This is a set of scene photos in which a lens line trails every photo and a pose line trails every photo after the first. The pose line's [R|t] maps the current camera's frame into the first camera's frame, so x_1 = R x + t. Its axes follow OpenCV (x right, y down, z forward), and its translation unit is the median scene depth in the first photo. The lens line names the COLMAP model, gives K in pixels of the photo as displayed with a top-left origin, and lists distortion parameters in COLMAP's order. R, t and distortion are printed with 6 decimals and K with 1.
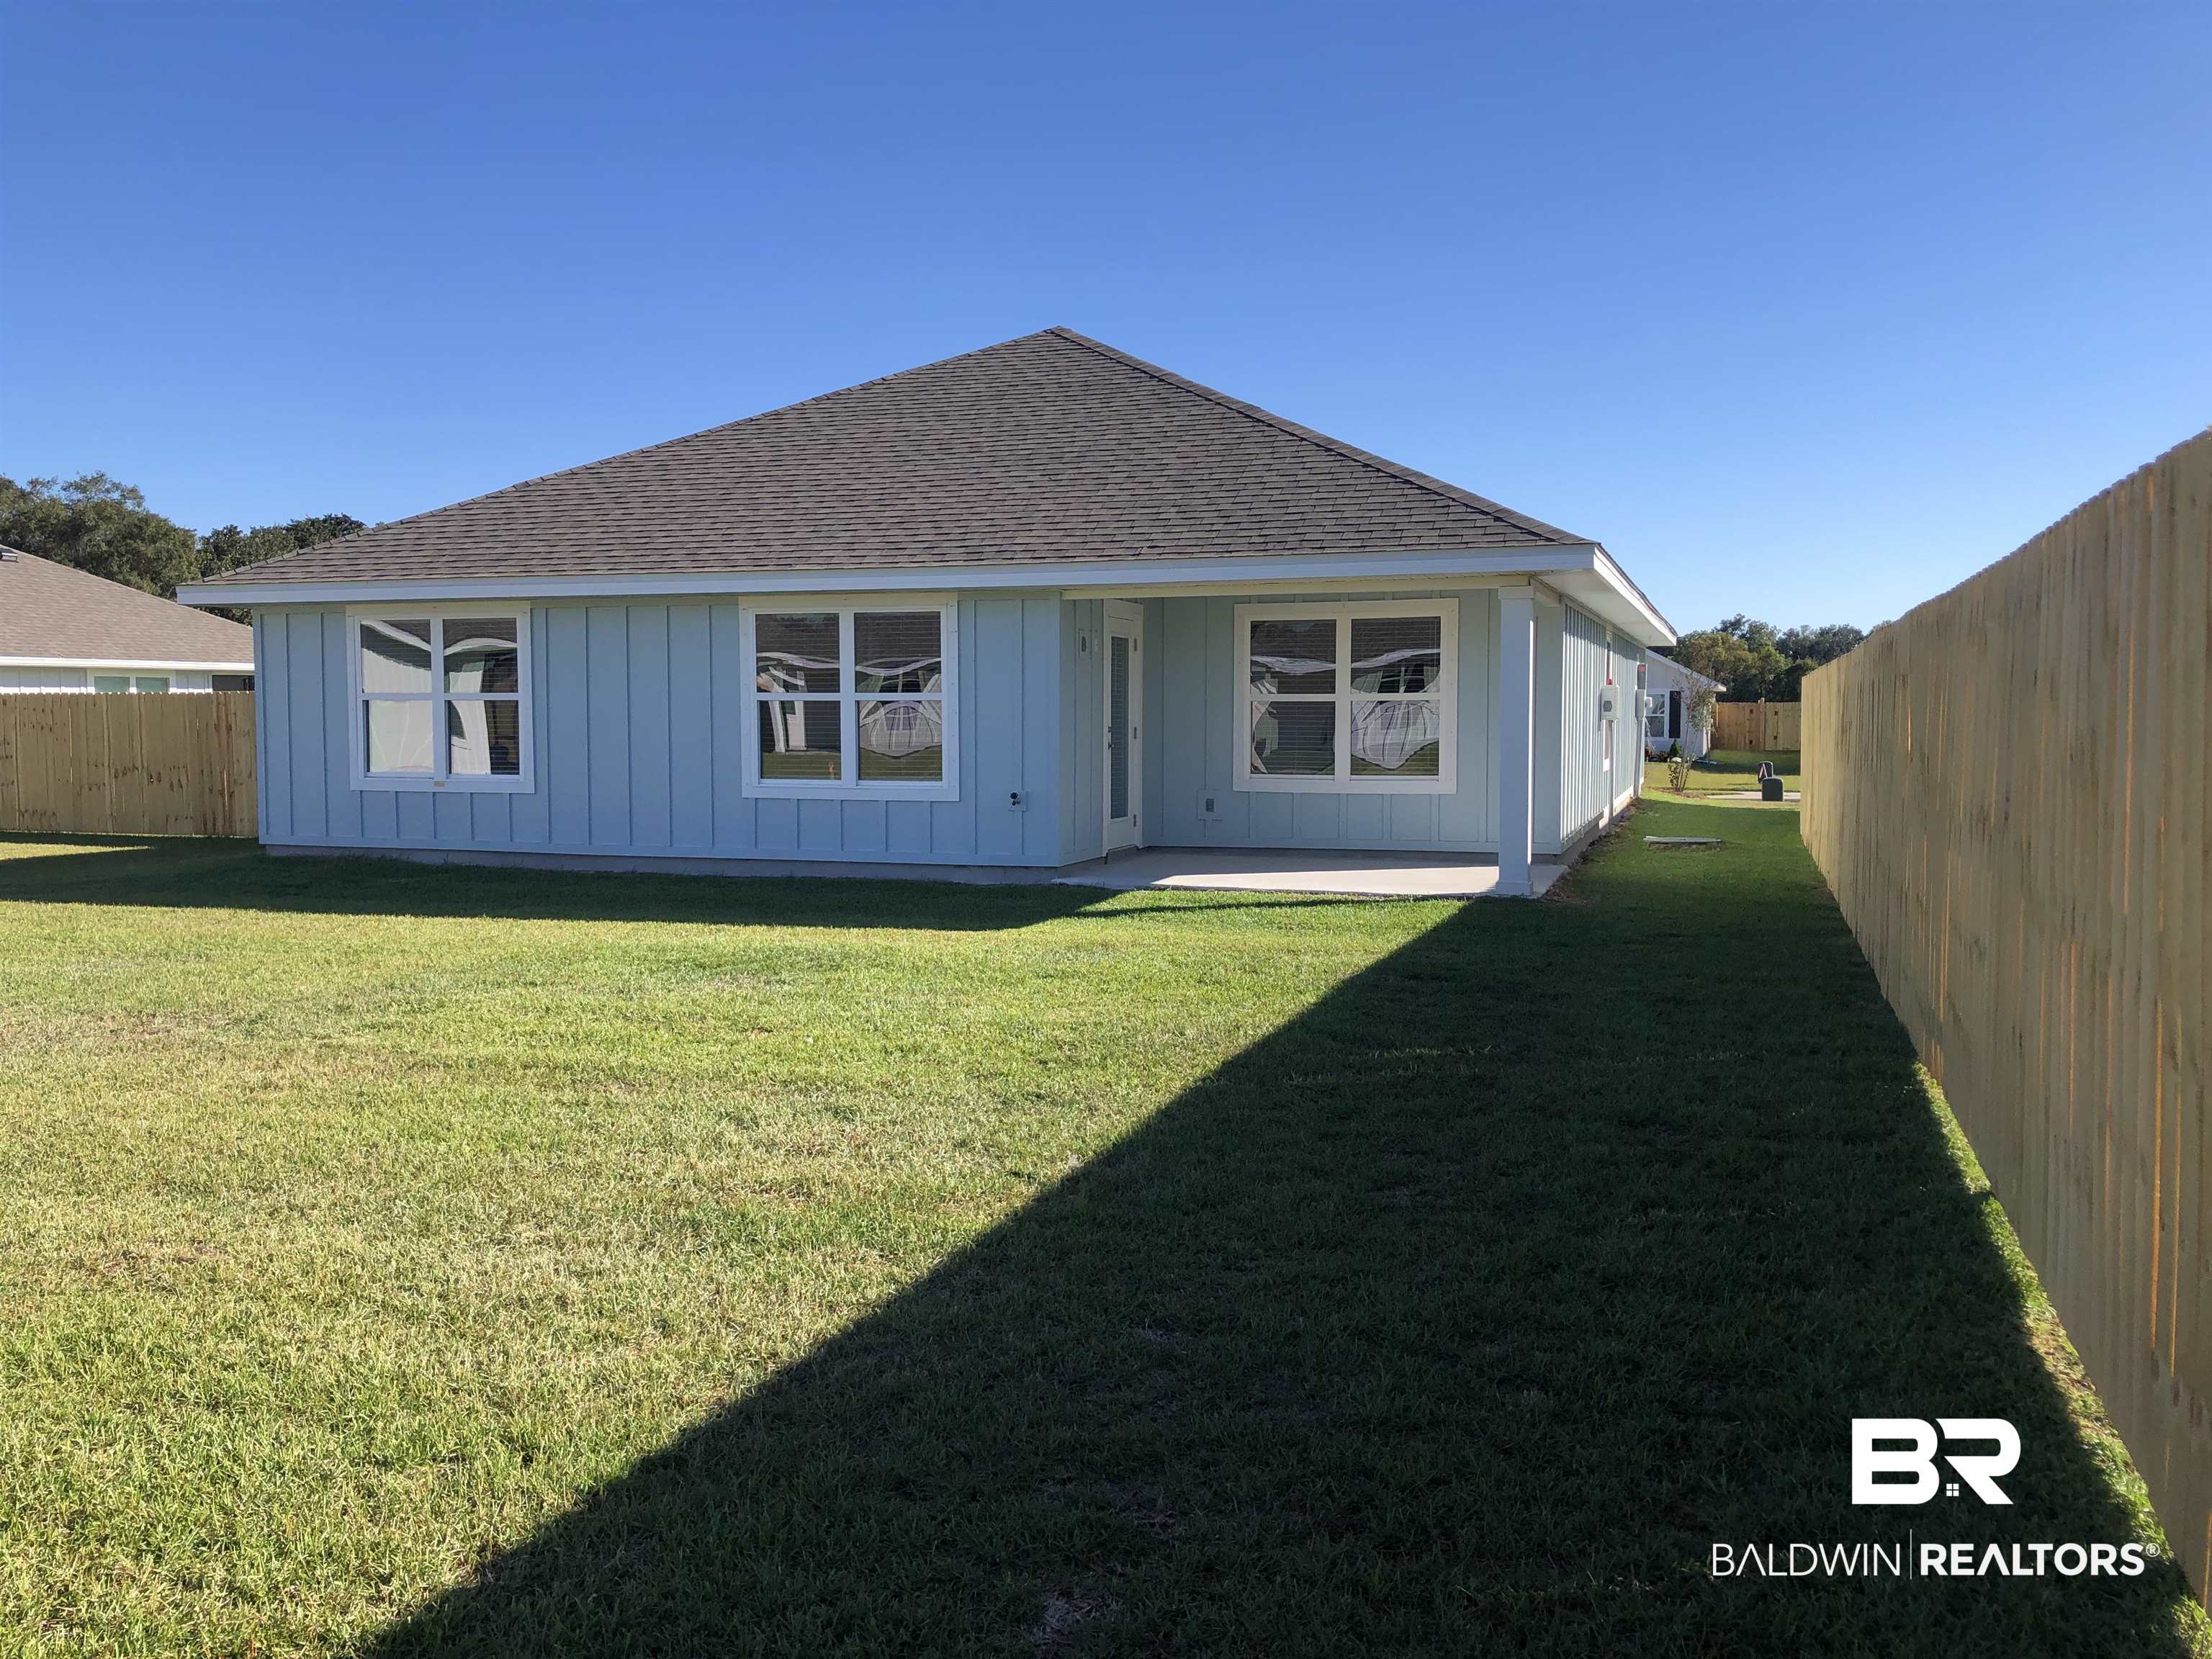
lens RADIAL K [[1827.1, 0, 1090.1], [0, 1827.1, 830.9], [0, 0, 1]] dist [0.041660, -0.065141]
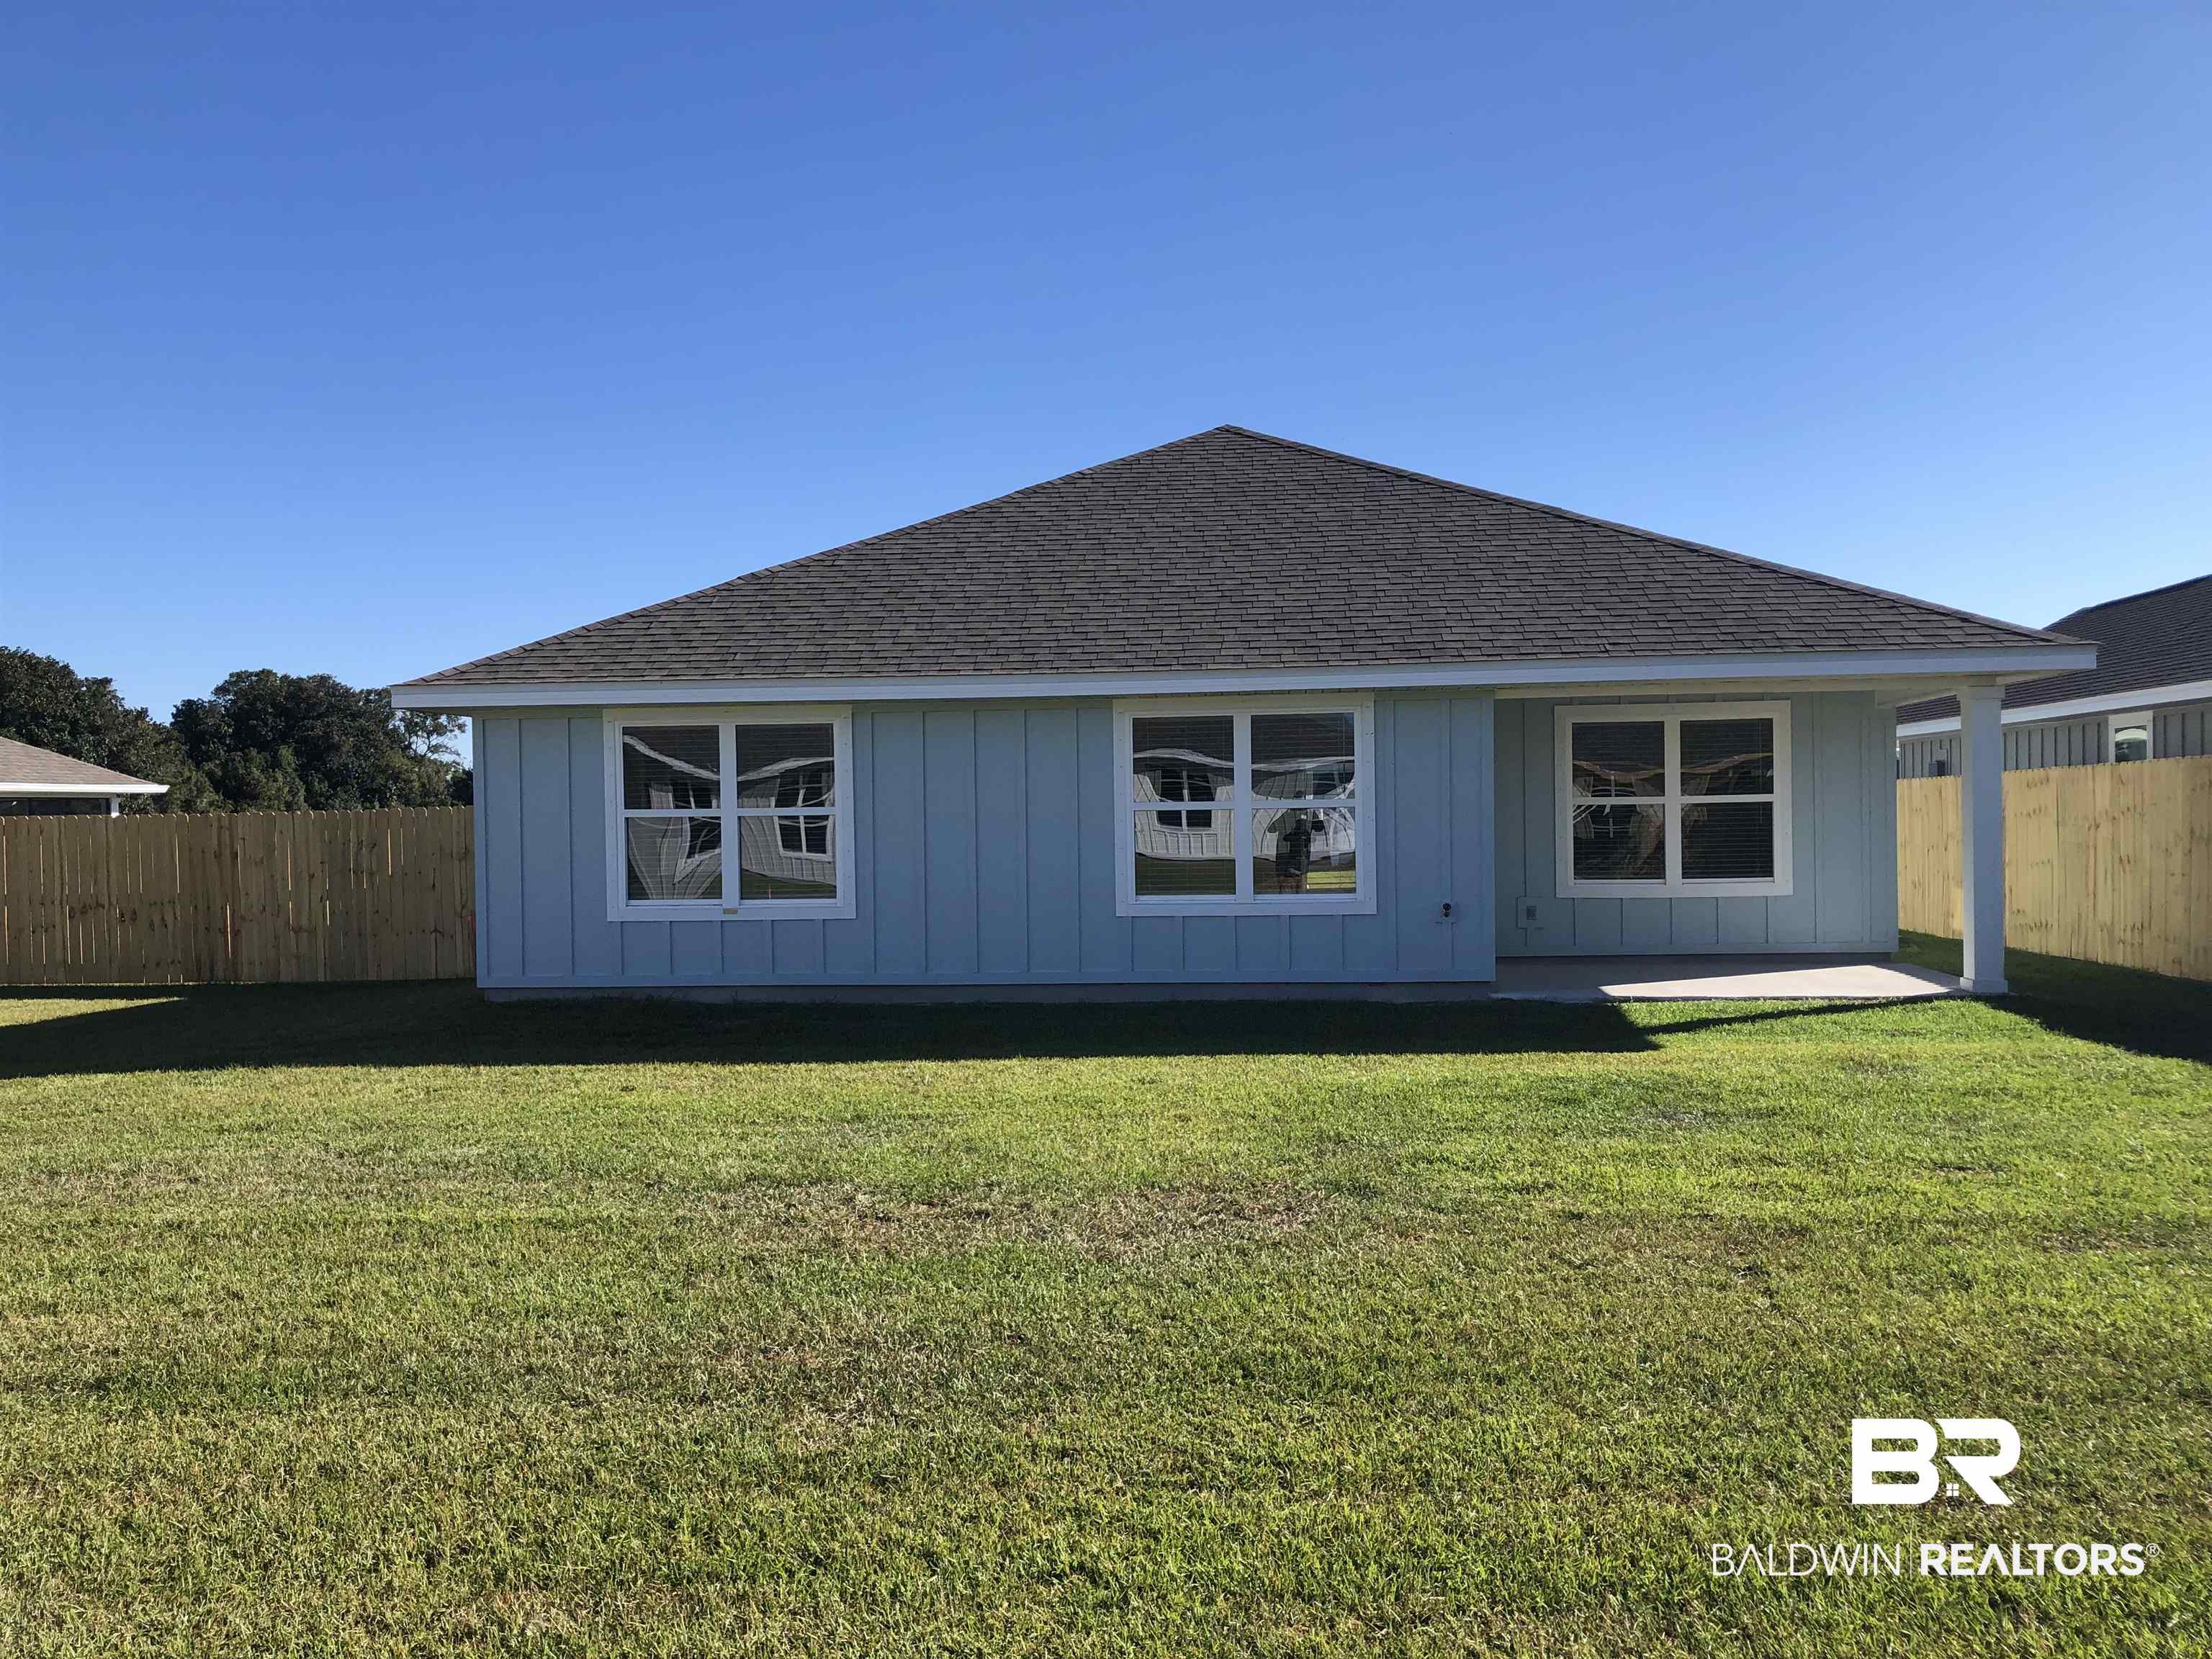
lens RADIAL K [[1827.1, 0, 1109.2], [0, 1827.1, 838.7], [0, 0, 1]] dist [0.041660, -0.065141]
pose [[0.977829, -0.017067, 0.208708, -0.361282], [0.029101, 0.998077, -0.054725, -0.006928], [-0.207372, 0.059586, 0.976446, 0.098397]]
